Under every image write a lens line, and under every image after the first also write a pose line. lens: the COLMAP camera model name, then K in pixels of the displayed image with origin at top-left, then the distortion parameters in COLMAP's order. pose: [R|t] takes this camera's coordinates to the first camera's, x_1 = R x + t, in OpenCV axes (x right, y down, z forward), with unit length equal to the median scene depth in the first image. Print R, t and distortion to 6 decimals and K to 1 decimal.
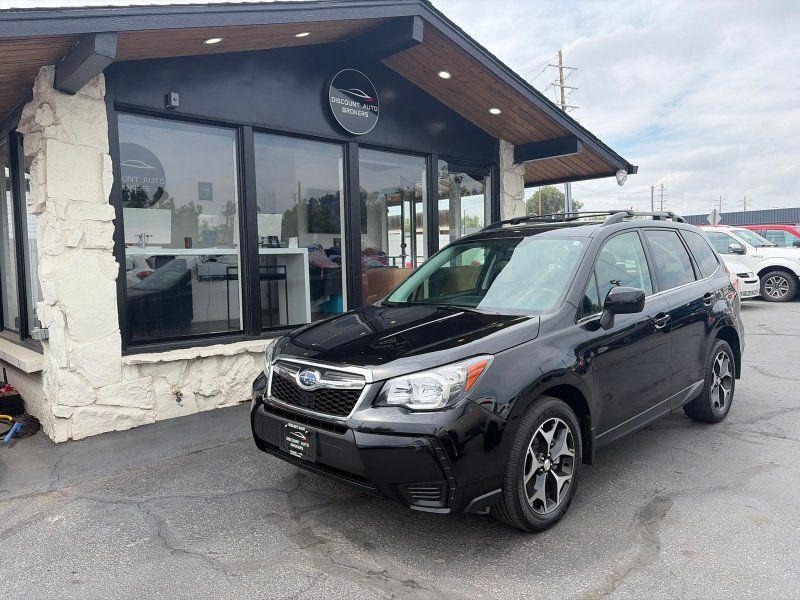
lens RADIAL K [[599.2, 0, 398.8], [0, 599.2, 296.8], [0, 0, 1]] dist [0.008289, -0.002838]
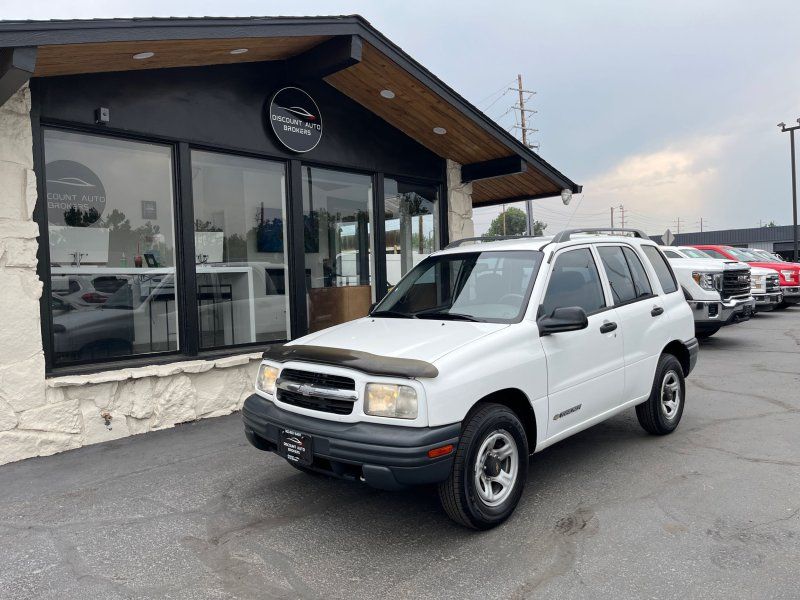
lens RADIAL K [[600.0, 0, 402.1], [0, 600.0, 302.6], [0, 0, 1]] dist [0.040981, -0.076558]
pose [[0.998153, -0.008481, 0.060151, 0.043572], [0.010020, 0.999629, -0.025330, 0.006367], [-0.059914, 0.025886, 0.997868, -0.001423]]
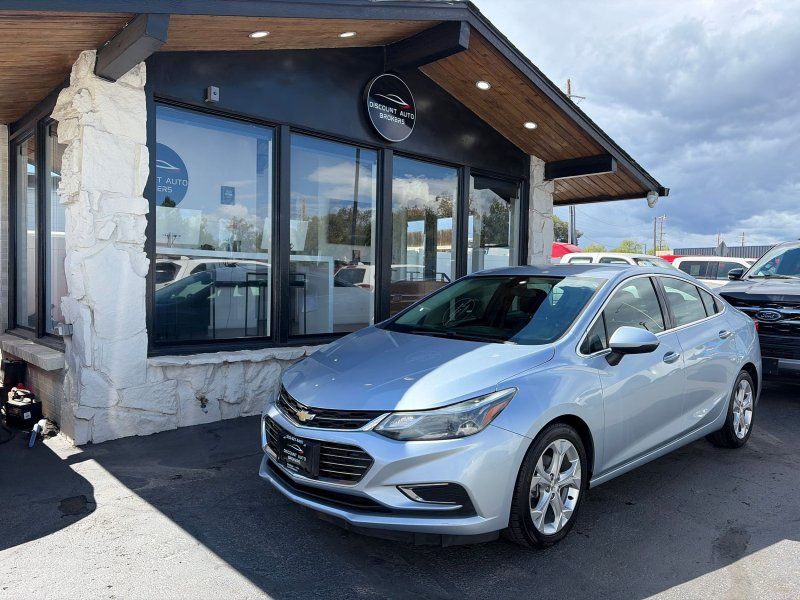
lens RADIAL K [[600.9, 0, 400.3], [0, 600.9, 300.2], [0, 0, 1]] dist [0.009908, 0.000293]
pose [[0.999131, 0.041247, 0.006005, -0.060136], [-0.041057, 0.998738, -0.028915, 0.017071], [-0.007190, 0.028644, 0.999564, 0.034559]]
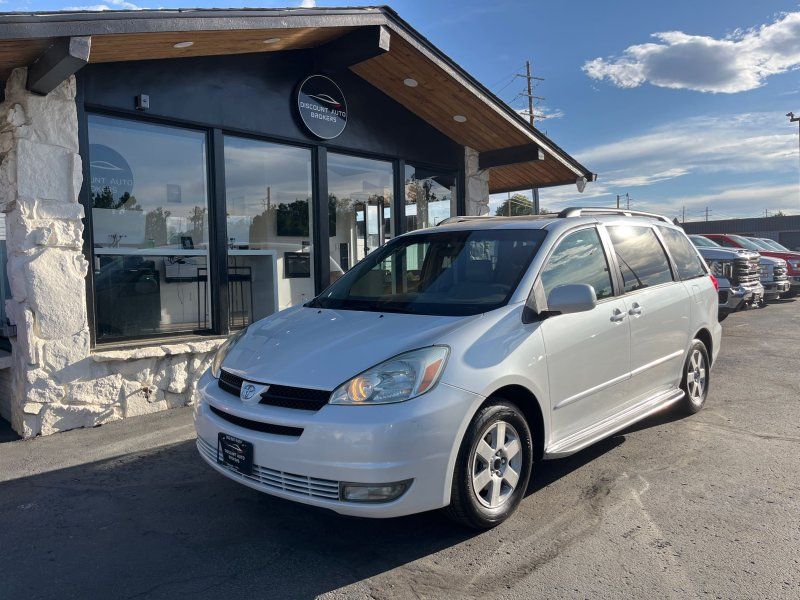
lens RADIAL K [[600.3, 0, 401.4], [0, 600.3, 297.2], [0, 0, 1]] dist [0.008443, -0.007913]
pose [[0.998602, 0.000992, 0.052855, 0.006720], [-0.000397, 0.999936, -0.011276, 0.013472], [-0.052863, 0.011240, 0.998539, -0.034747]]
